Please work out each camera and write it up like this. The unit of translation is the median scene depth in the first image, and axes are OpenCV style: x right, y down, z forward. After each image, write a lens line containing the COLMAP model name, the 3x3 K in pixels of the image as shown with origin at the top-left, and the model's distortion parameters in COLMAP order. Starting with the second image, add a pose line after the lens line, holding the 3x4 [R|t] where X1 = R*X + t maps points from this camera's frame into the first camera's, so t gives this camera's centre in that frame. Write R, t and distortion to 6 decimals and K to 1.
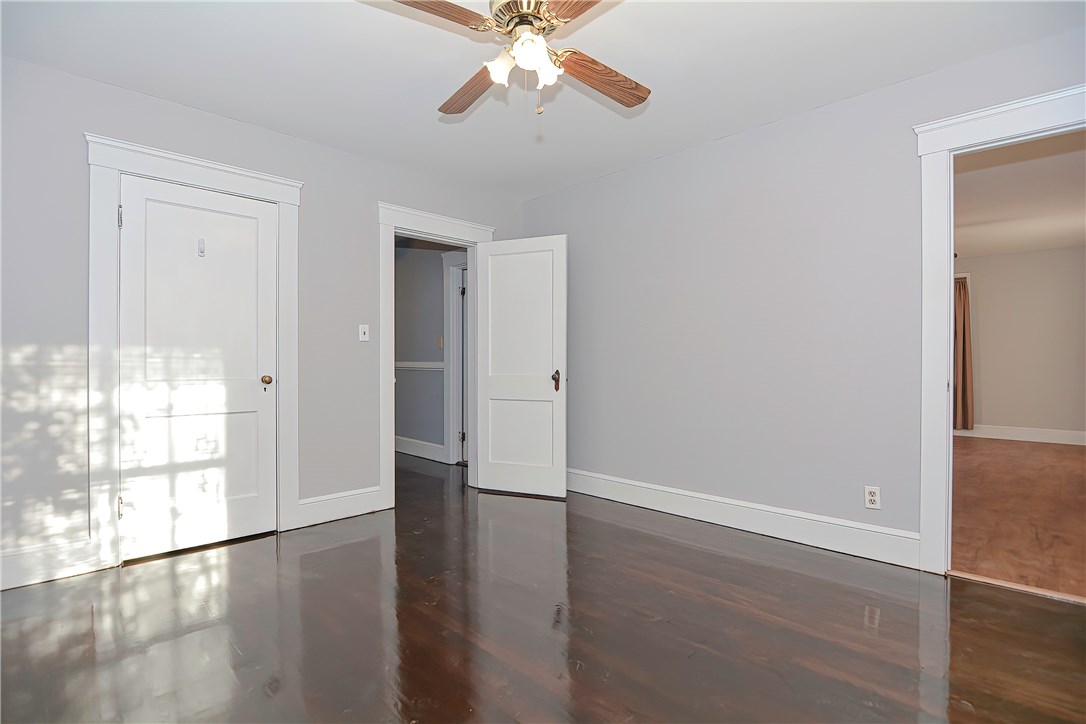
lens RADIAL K [[533.3, 0, 542.7], [0, 533.3, 367.5], [0, 0, 1]] dist [-0.004131, -0.010346]
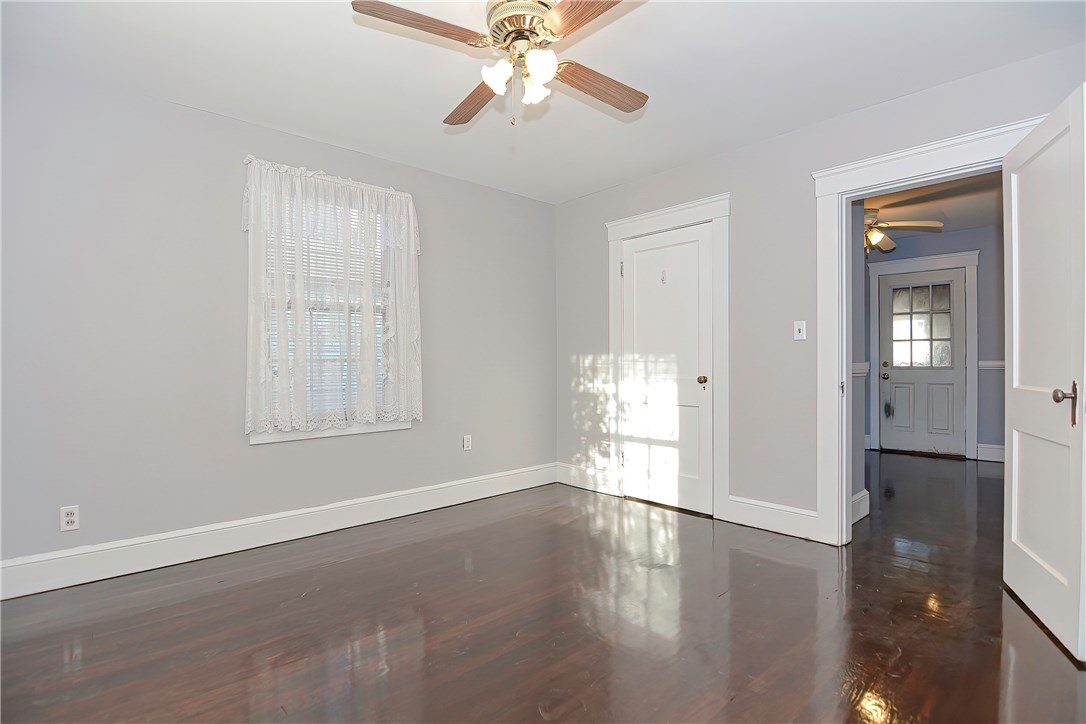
lens RADIAL K [[533.3, 0, 542.7], [0, 533.3, 367.5], [0, 0, 1]] dist [-0.004131, -0.010346]
pose [[-0.042068, 0.019492, -0.998925, 0.718841], [0.011223, 0.999756, 0.019035, -0.033581], [0.999052, -0.010410, -0.042277, 0.803011]]
